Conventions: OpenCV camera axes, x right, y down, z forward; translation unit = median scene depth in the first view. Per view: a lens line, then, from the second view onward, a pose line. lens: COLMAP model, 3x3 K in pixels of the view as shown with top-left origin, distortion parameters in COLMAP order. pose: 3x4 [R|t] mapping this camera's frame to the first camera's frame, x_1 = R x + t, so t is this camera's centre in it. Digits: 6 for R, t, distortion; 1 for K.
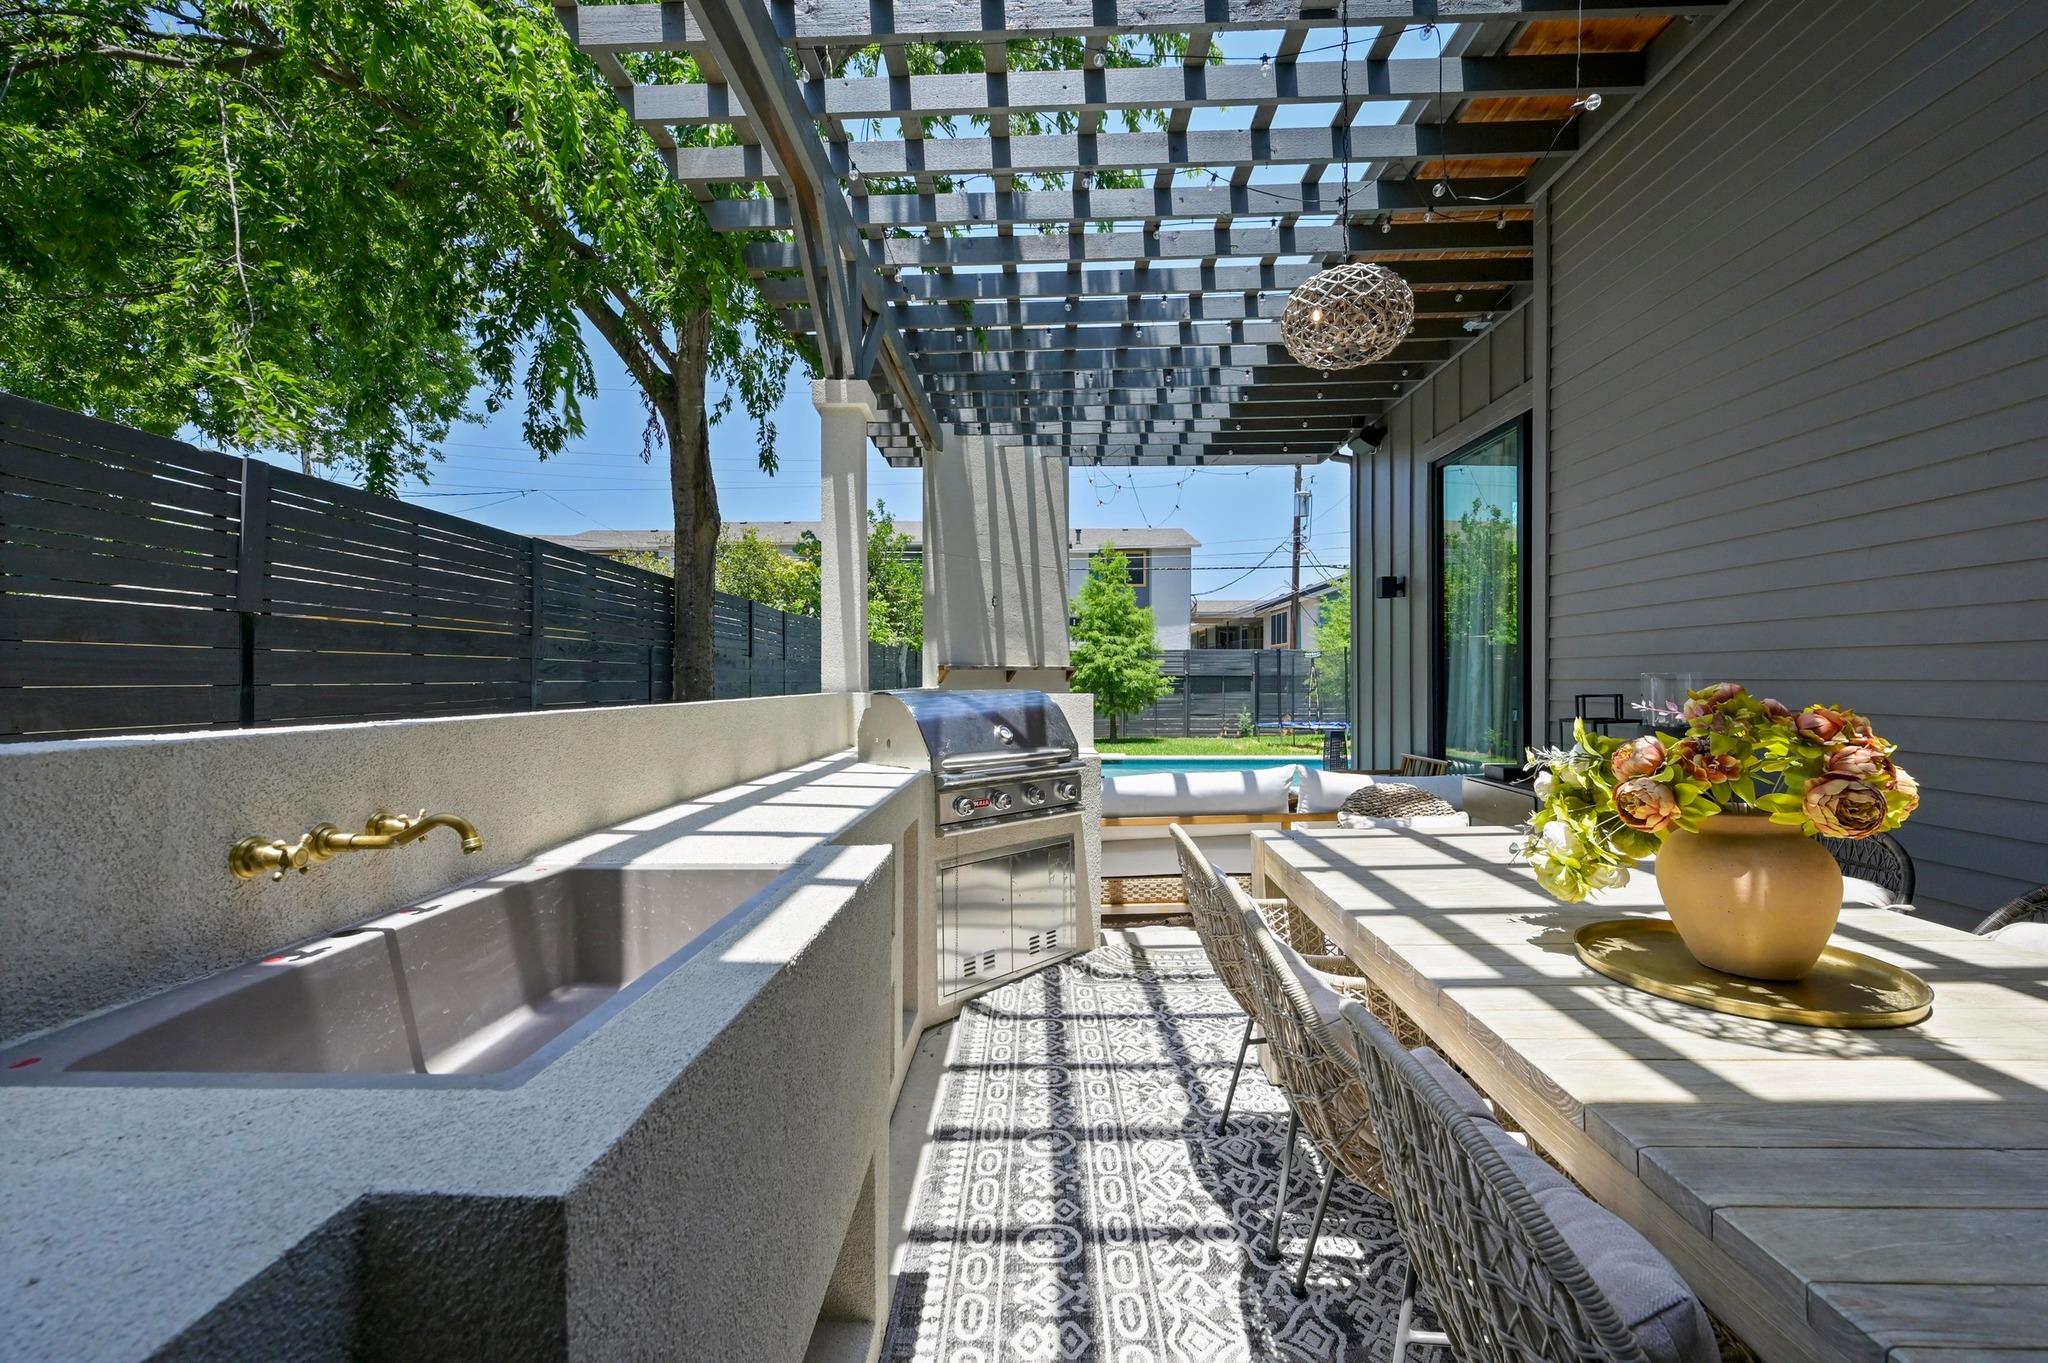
lens RADIAL K [[814.7, 0, 1026.7], [0, 814.7, 675.6], [0, 0, 1]] dist [-0.002403, 0.000036]
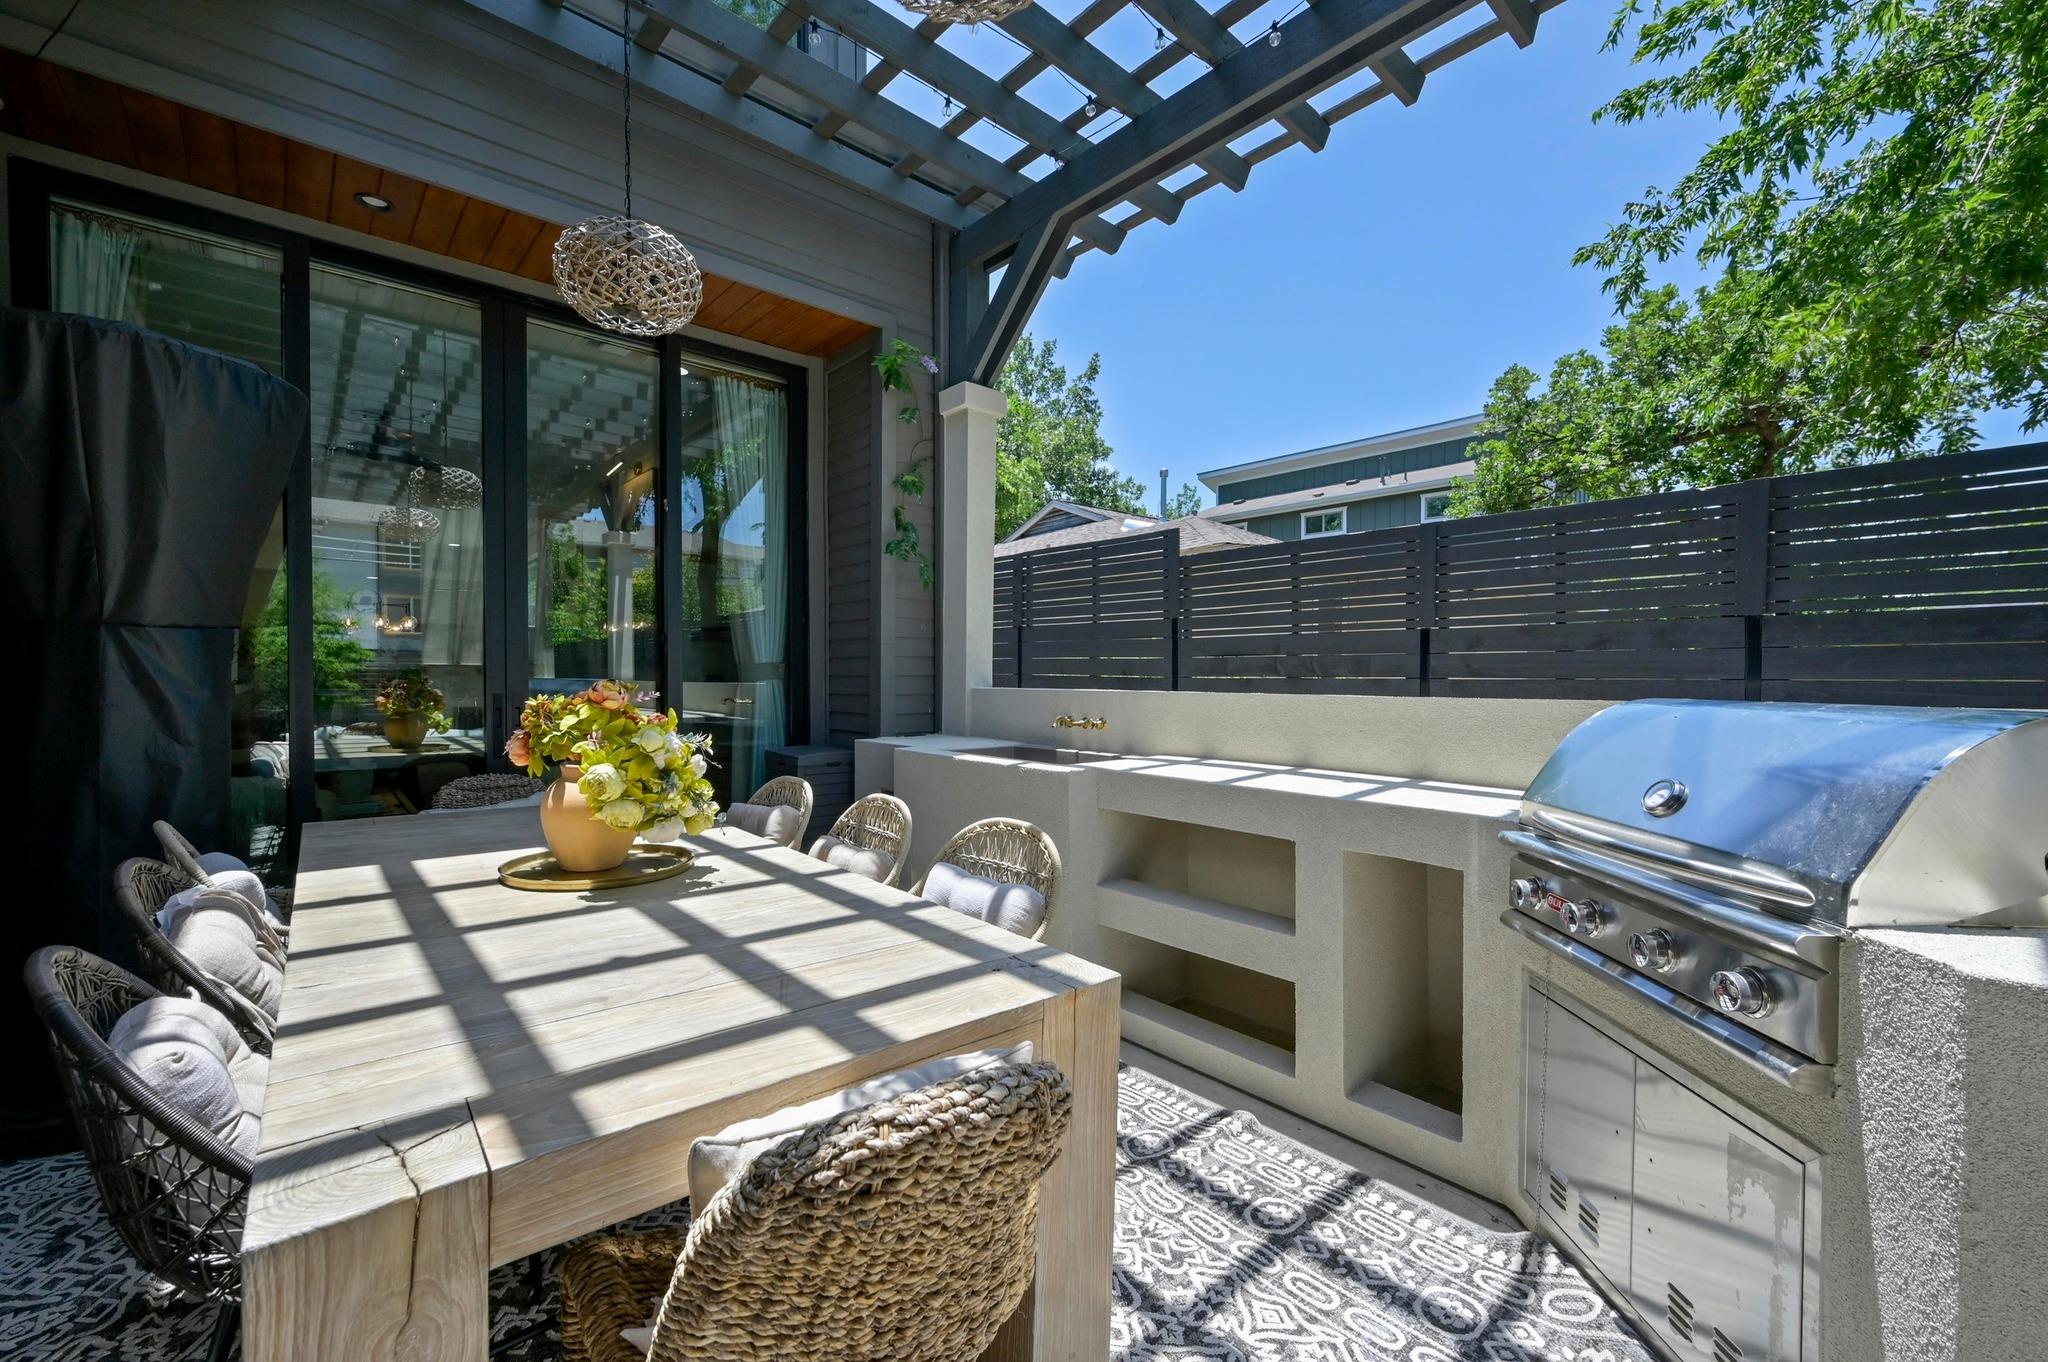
lens RADIAL K [[814.7, 0, 1009.4], [0, 814.7, 688.0], [0, 0, 1]] dist [-0.002403, 0.000036]
pose [[-0.734406, 0.012279, -0.678600, 0.448380], [0.004732, 0.999905, 0.012971, 0.002625], [0.678694, 0.006315, -0.734394, 0.885397]]
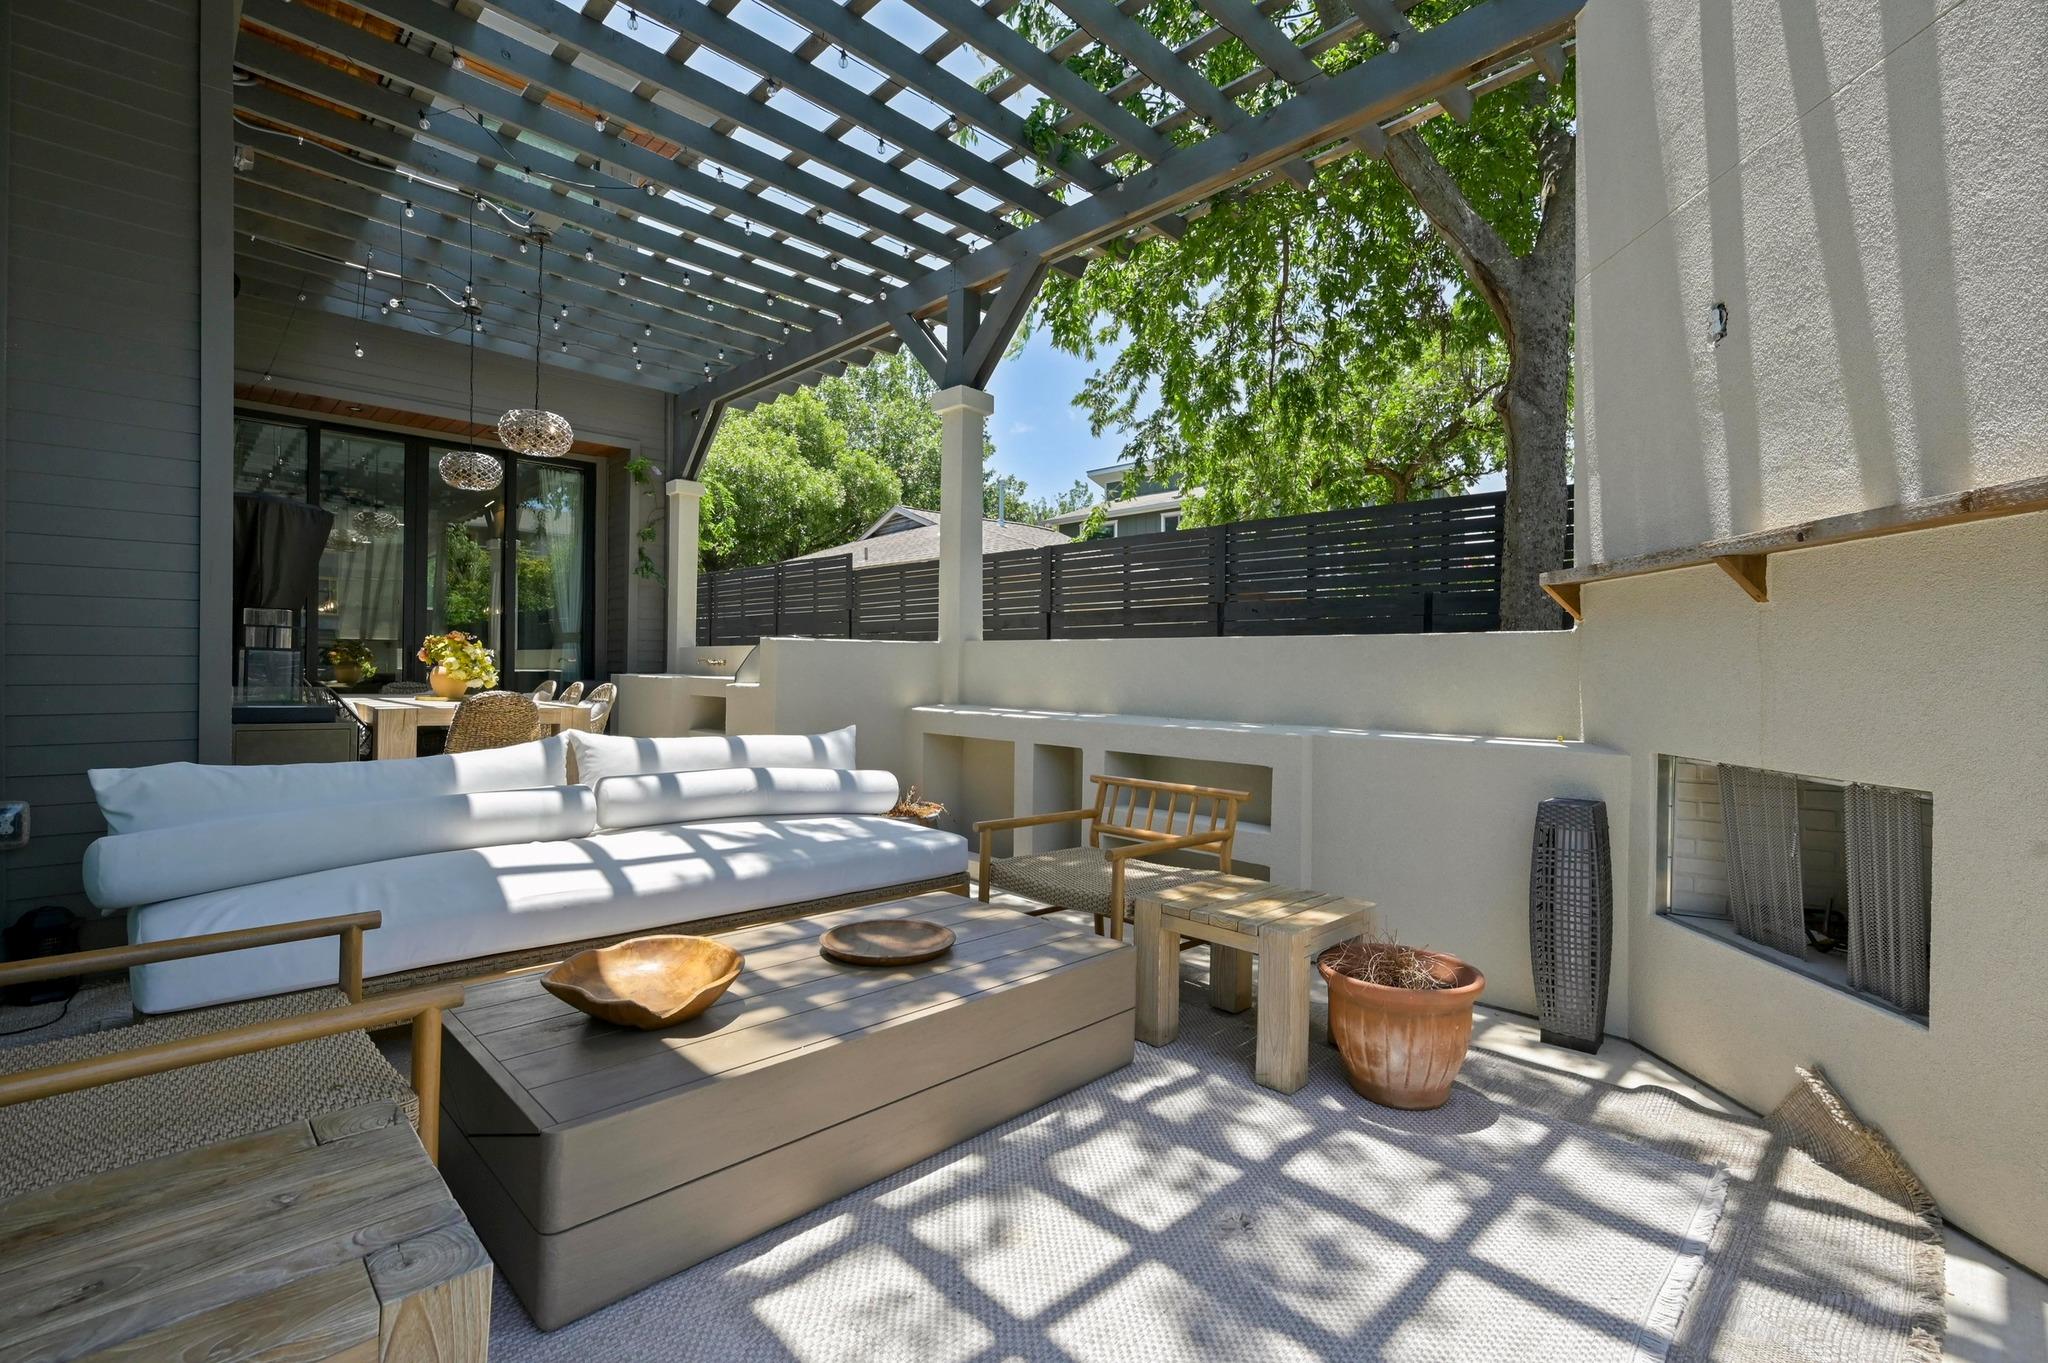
lens RADIAL K [[894.4, 0, 1021.9], [0, 894.4, 673.4], [0, 0, 1]] dist [0.002220, 0.000248]
pose [[-0.697468, -0.000311, -0.716616, 0.700989], [-0.004329, 0.999983, 0.003780, 0.063761], [0.716603, 0.005738, -0.697458, 2.060224]]
